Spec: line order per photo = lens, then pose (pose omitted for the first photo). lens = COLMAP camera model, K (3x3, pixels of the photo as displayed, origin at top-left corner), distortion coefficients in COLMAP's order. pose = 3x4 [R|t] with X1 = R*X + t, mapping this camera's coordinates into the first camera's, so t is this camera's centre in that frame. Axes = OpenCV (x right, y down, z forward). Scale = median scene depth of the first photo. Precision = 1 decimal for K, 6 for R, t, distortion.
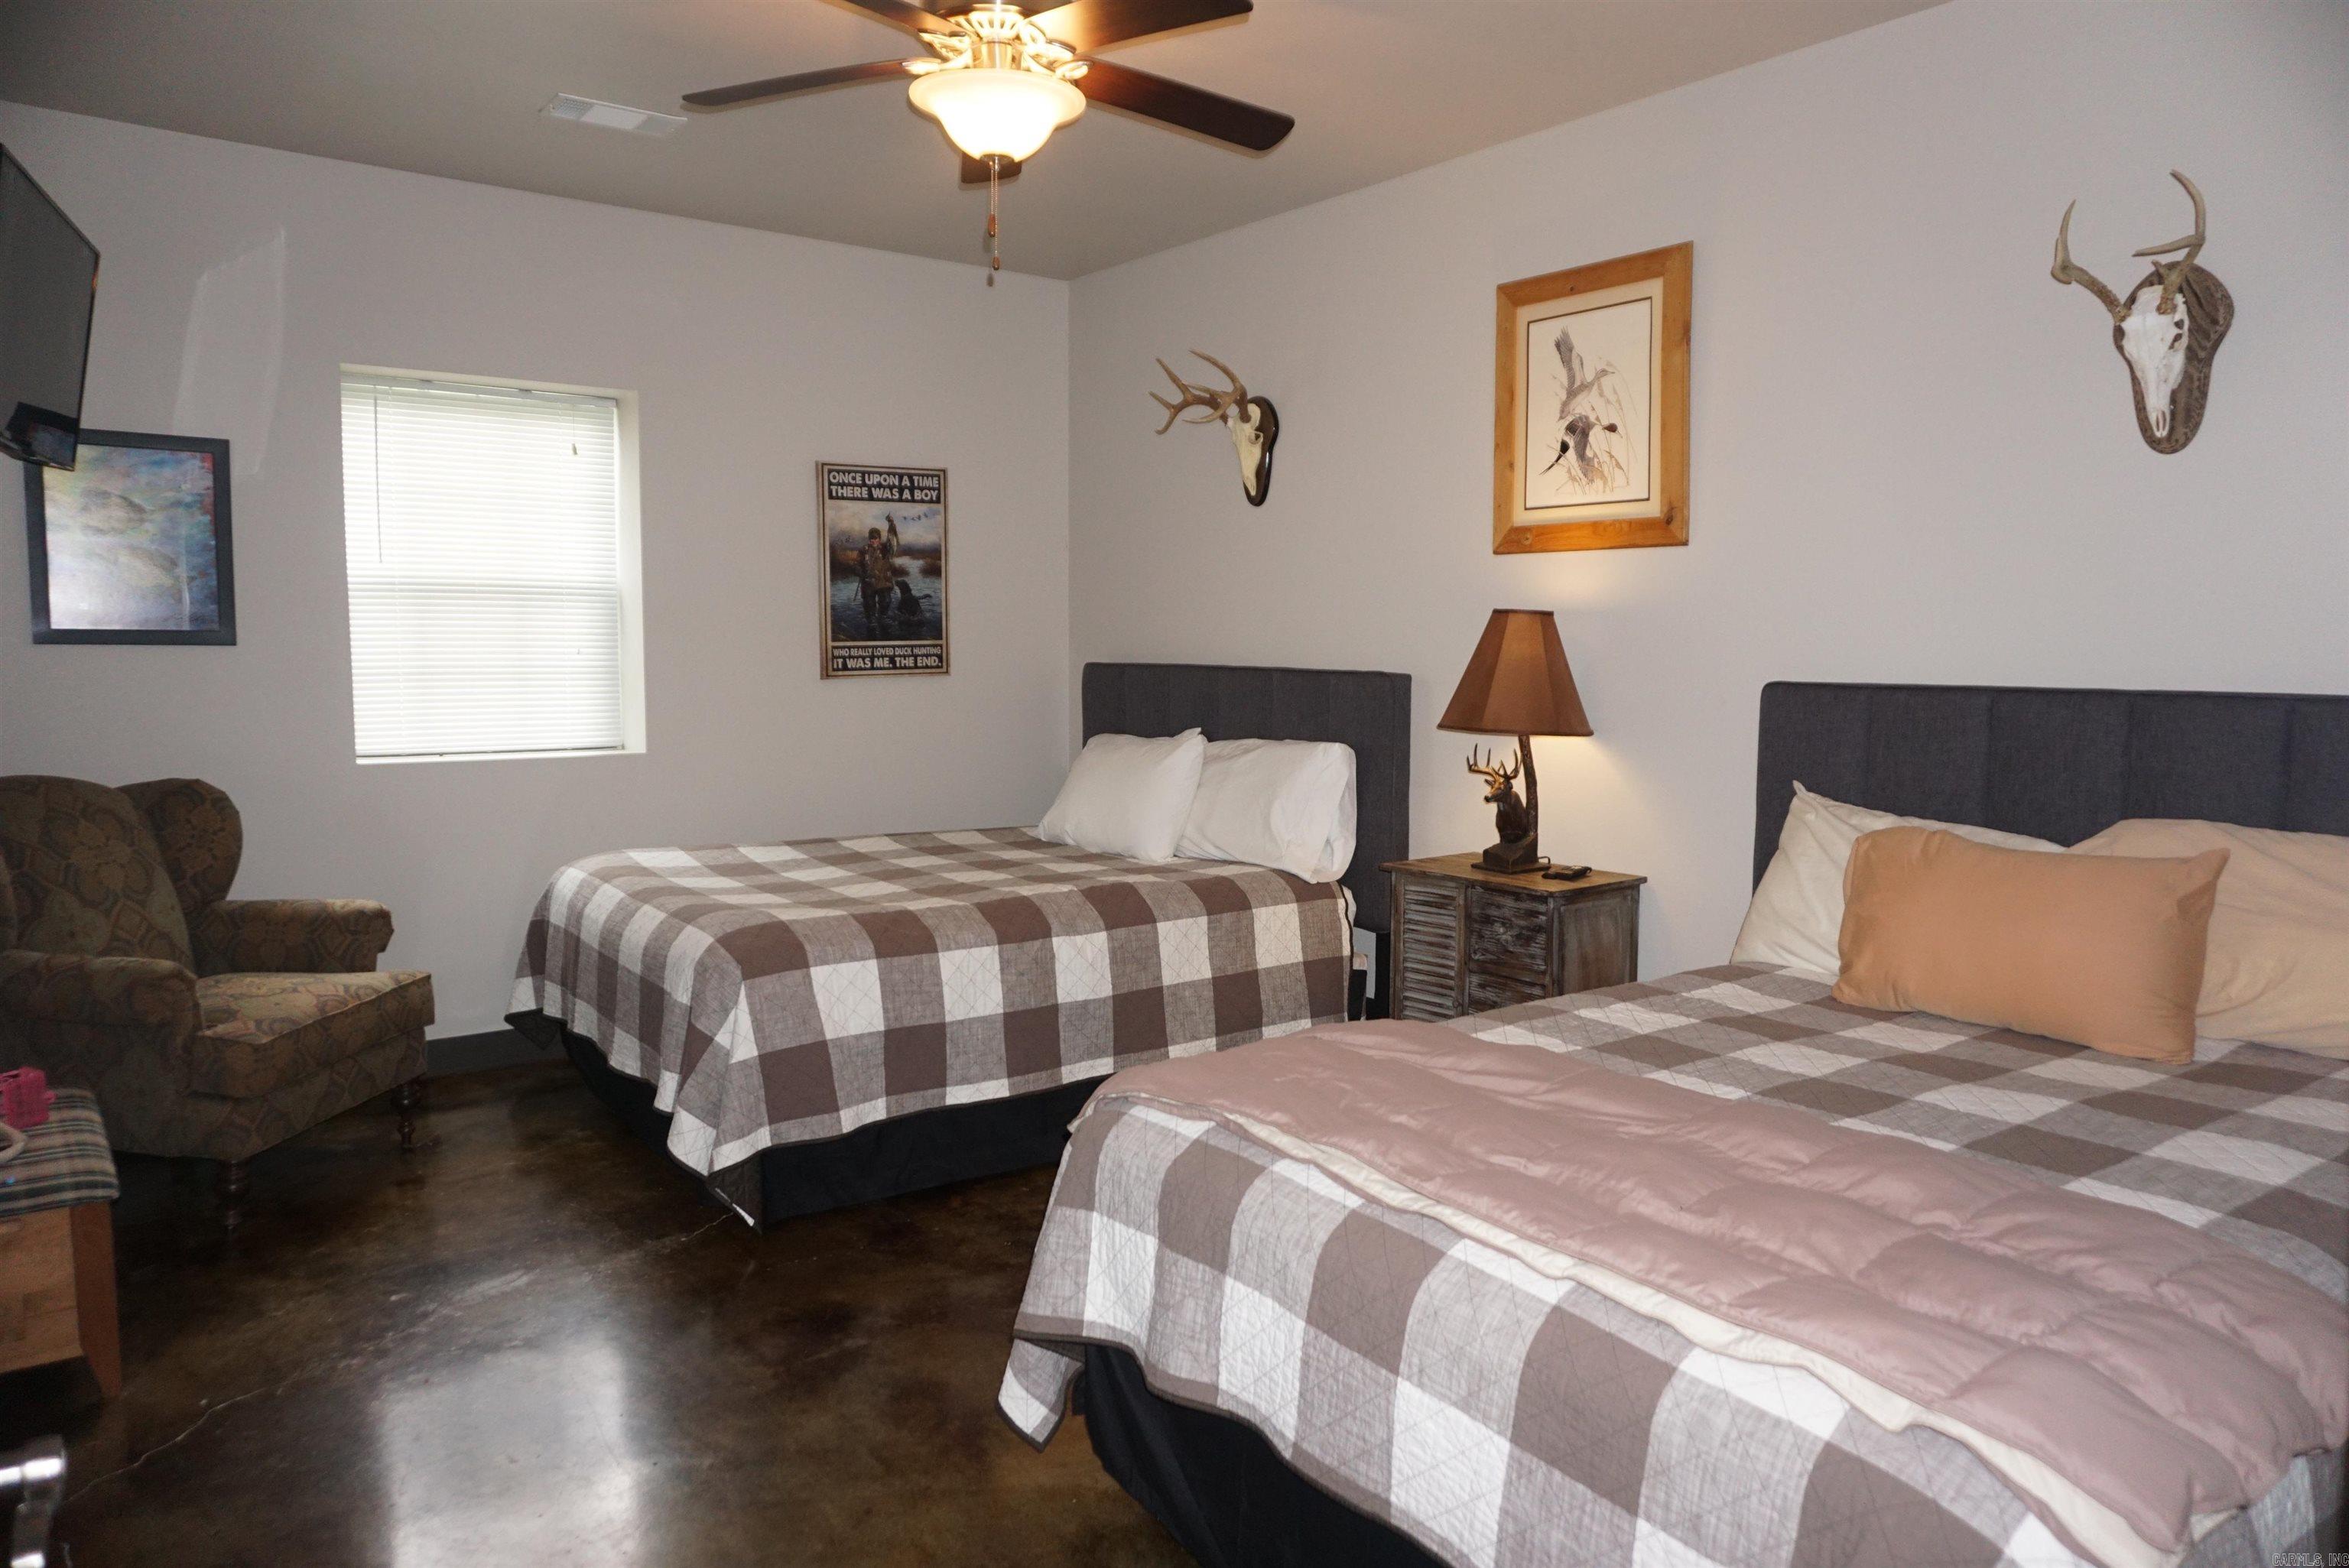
lens RADIAL K [[1581.8, 0, 1165.4], [0, 1581.8, 778.1], [0, 0, 1]] dist [-0.034736, 0.040003]
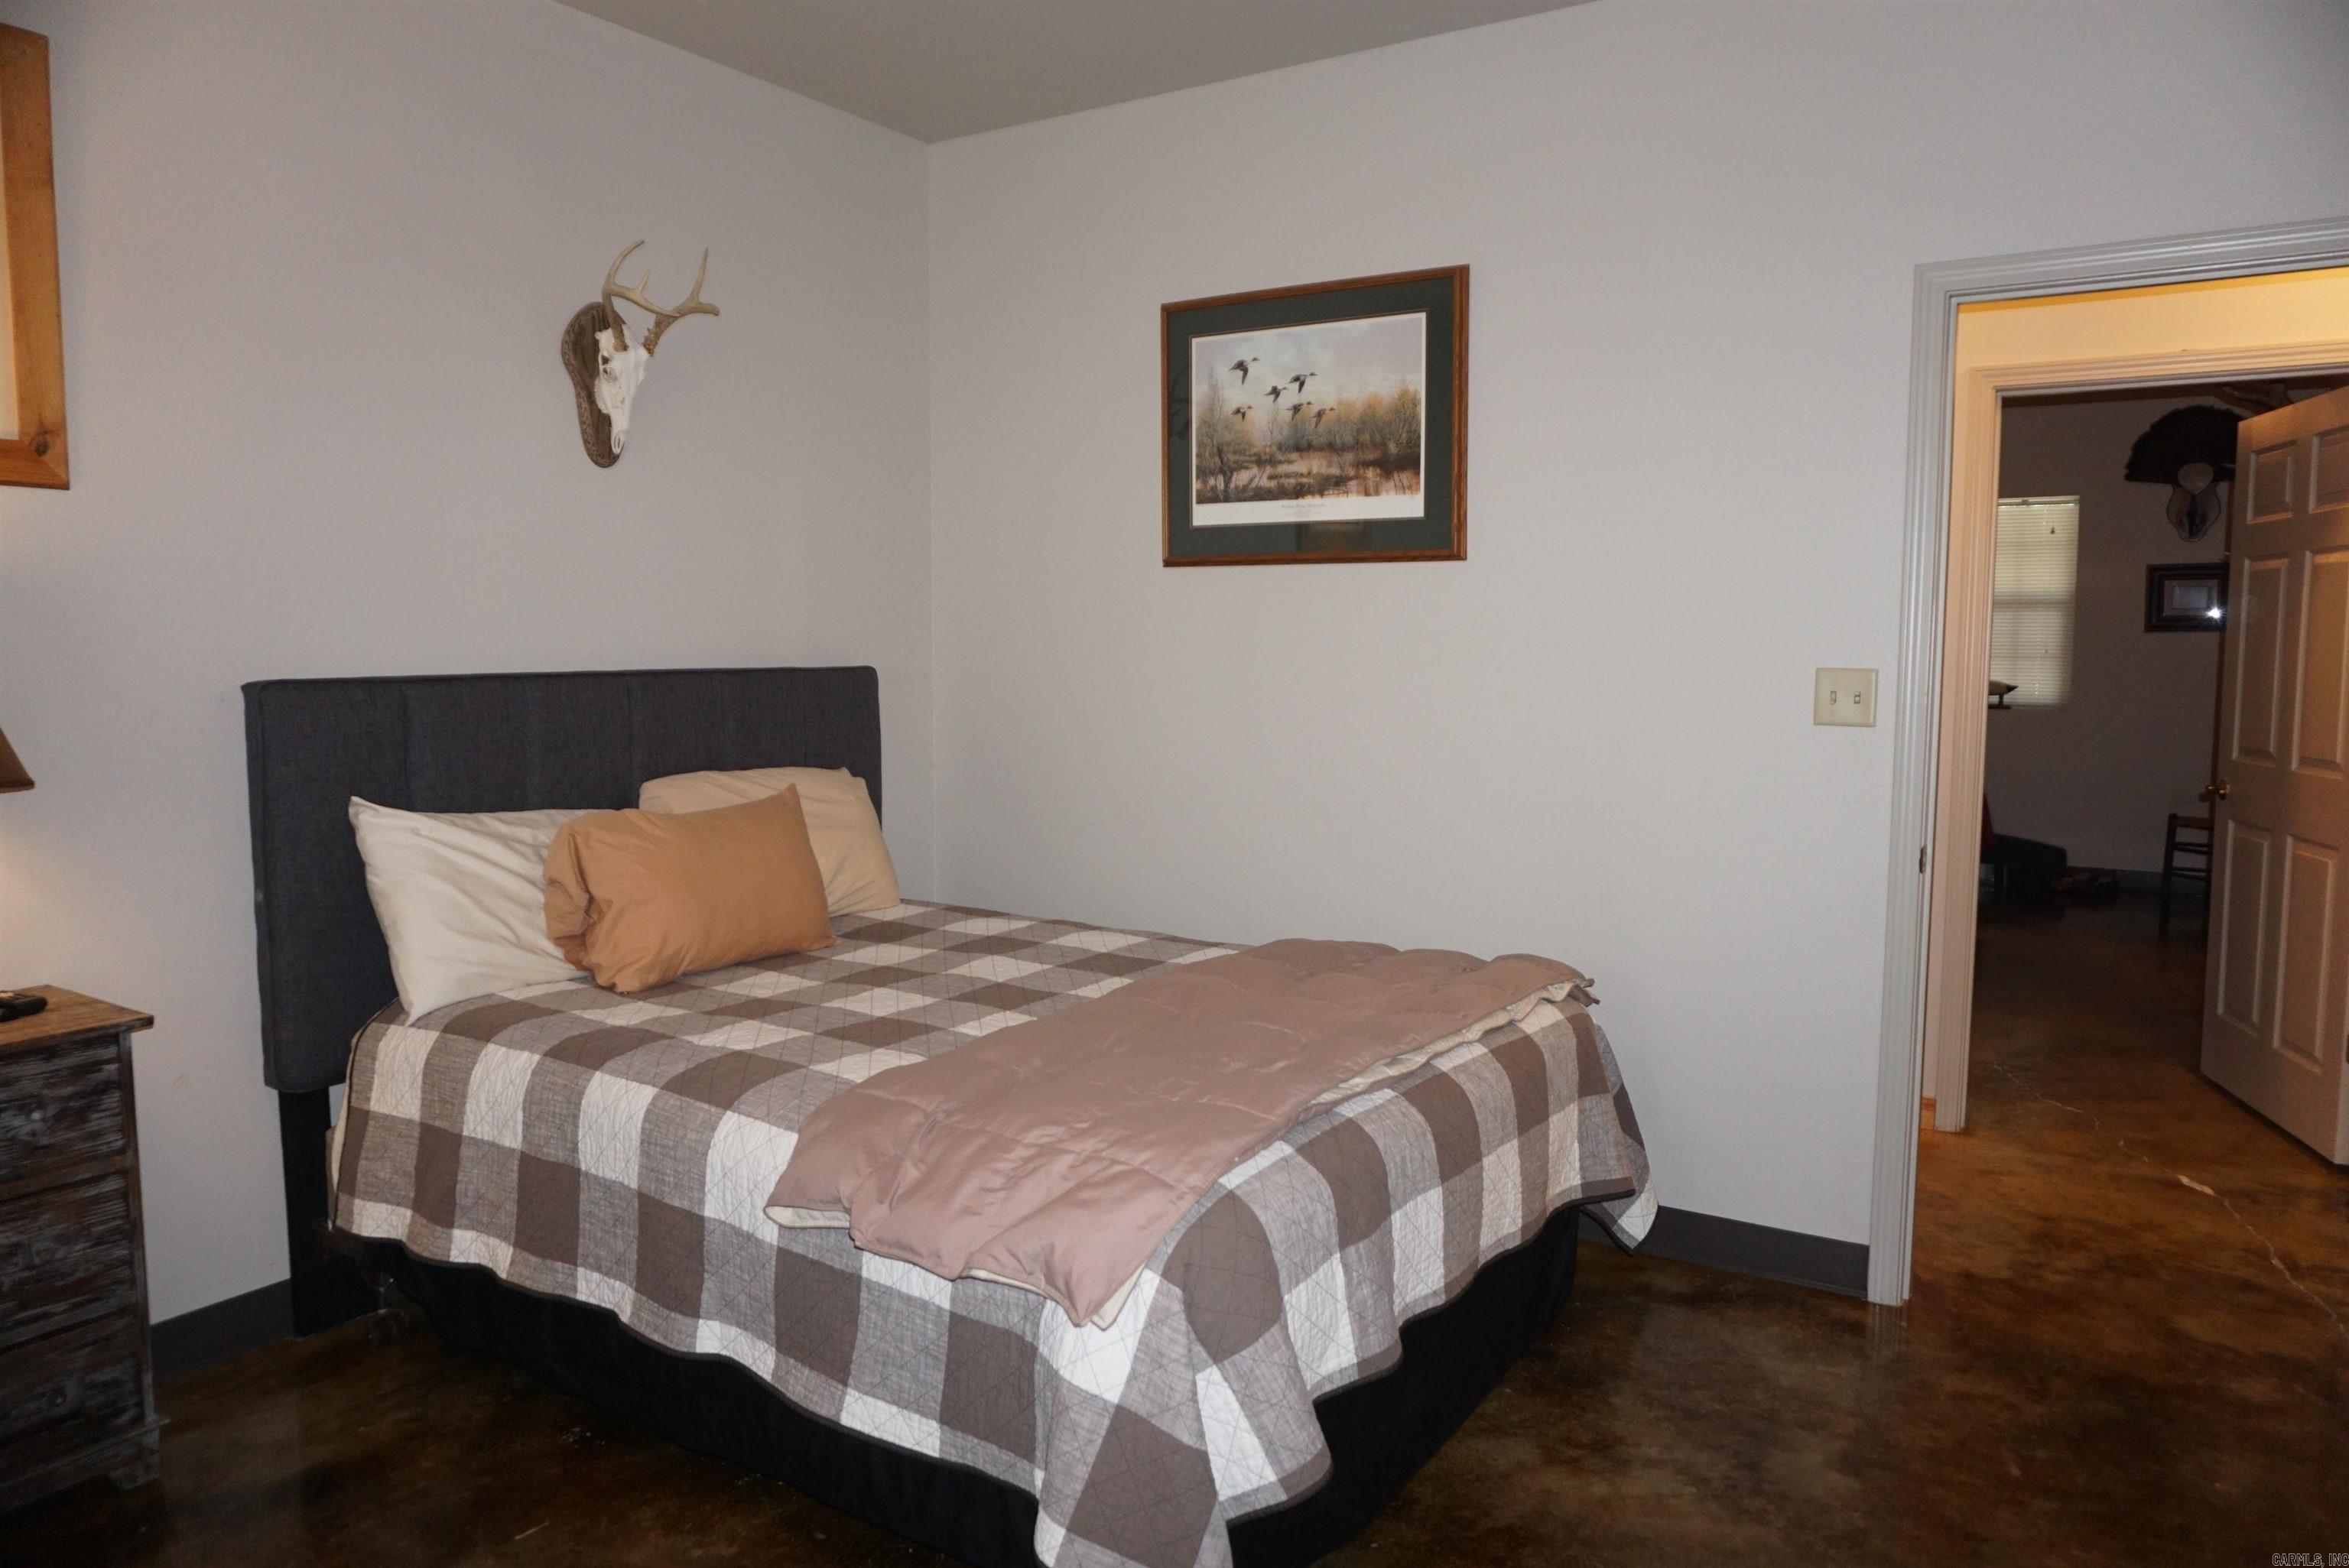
lens RADIAL K [[1581.8, 0, 1165.4], [0, 1581.8, 778.1], [0, 0, 1]] dist [-0.034736, 0.040003]
pose [[-0.350577, -0.084978, 0.932671, -0.488860], [0.080749, 0.989424, 0.120501, -0.068124], [-0.933046, 0.117557, -0.340007, 0.812176]]
